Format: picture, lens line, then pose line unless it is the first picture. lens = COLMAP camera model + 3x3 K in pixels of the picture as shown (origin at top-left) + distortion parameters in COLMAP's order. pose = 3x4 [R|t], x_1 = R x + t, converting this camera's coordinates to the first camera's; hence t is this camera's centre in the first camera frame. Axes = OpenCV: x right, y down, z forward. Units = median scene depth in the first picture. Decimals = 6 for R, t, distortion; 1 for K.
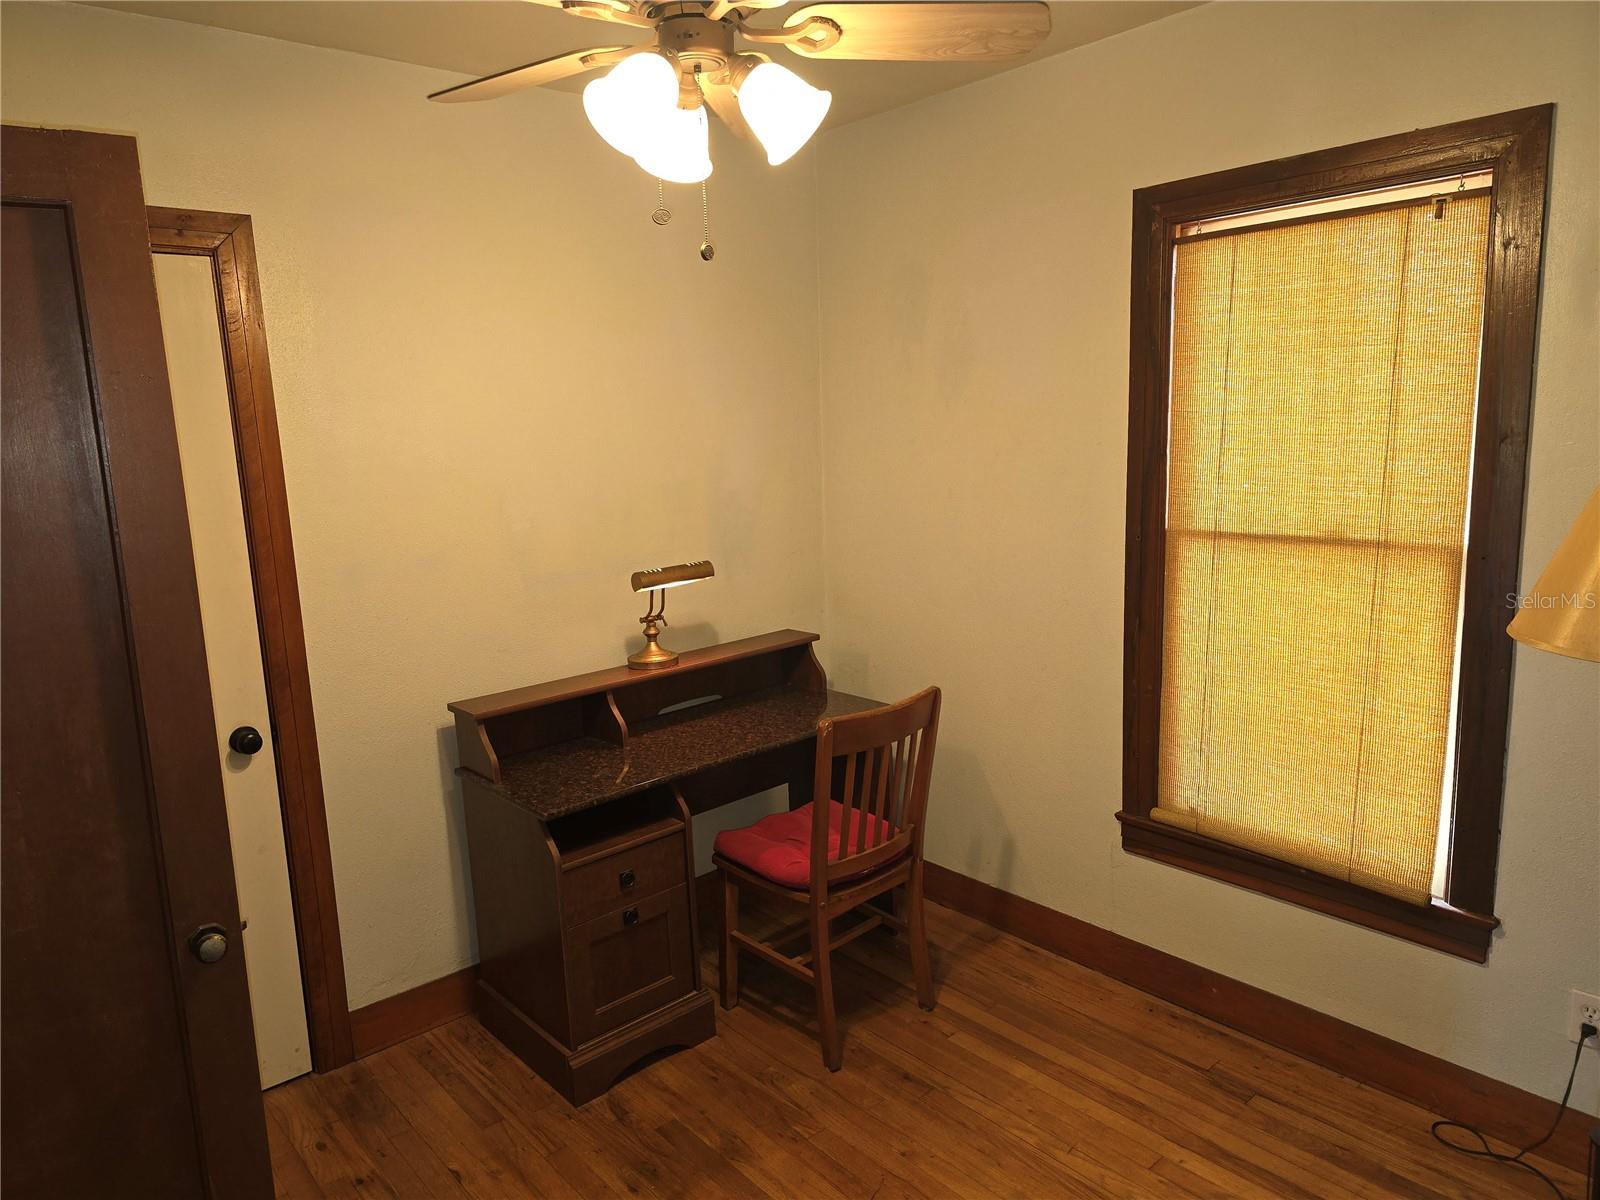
lens RADIAL K [[1070.2, 0, 812.3], [0, 1070.2, 600.3], [0, 0, 1]] dist [0.072783, -0.074941]
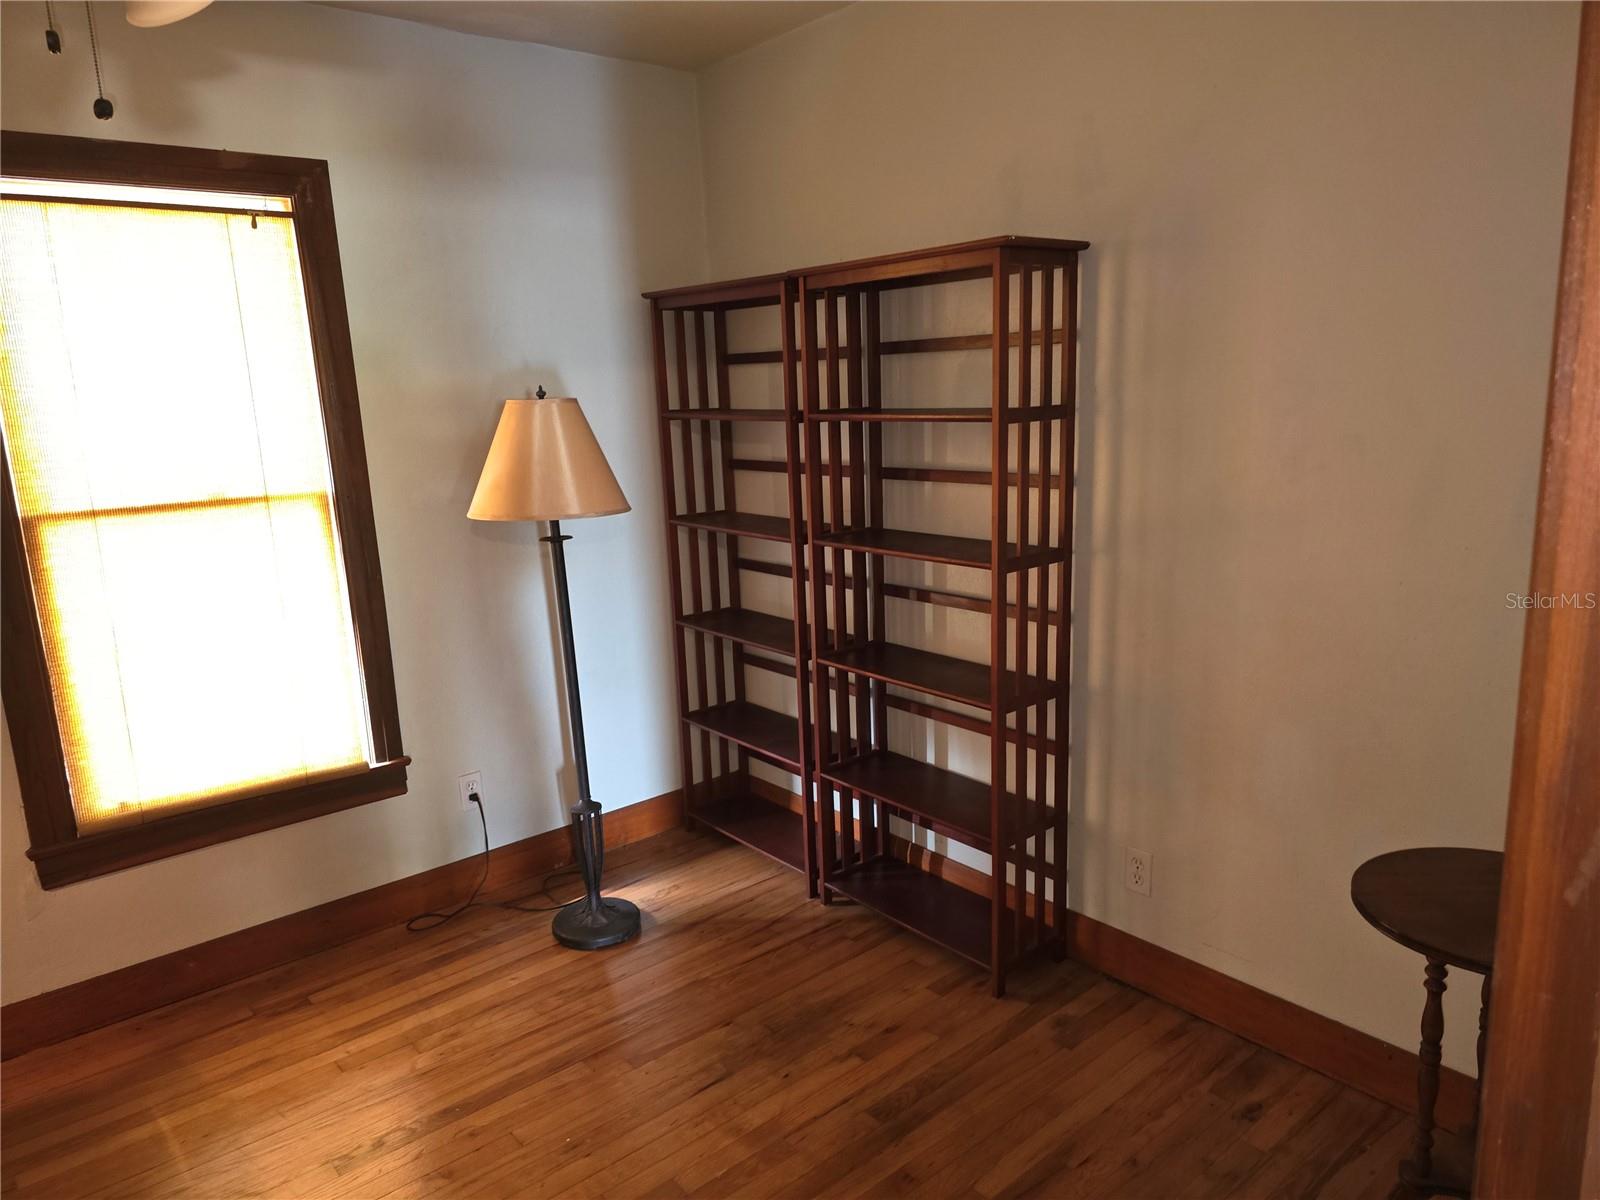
lens RADIAL K [[1080.7, 0, 800.1], [0, 1080.7, 604.8], [0, 0, 1]] dist [0.044586, -0.044044]
pose [[0.028036, -0.172621, 0.984589, -0.667820], [0.204126, 0.965210, 0.163411, -0.014553], [-0.978543, 0.196399, 0.062297, 0.387807]]
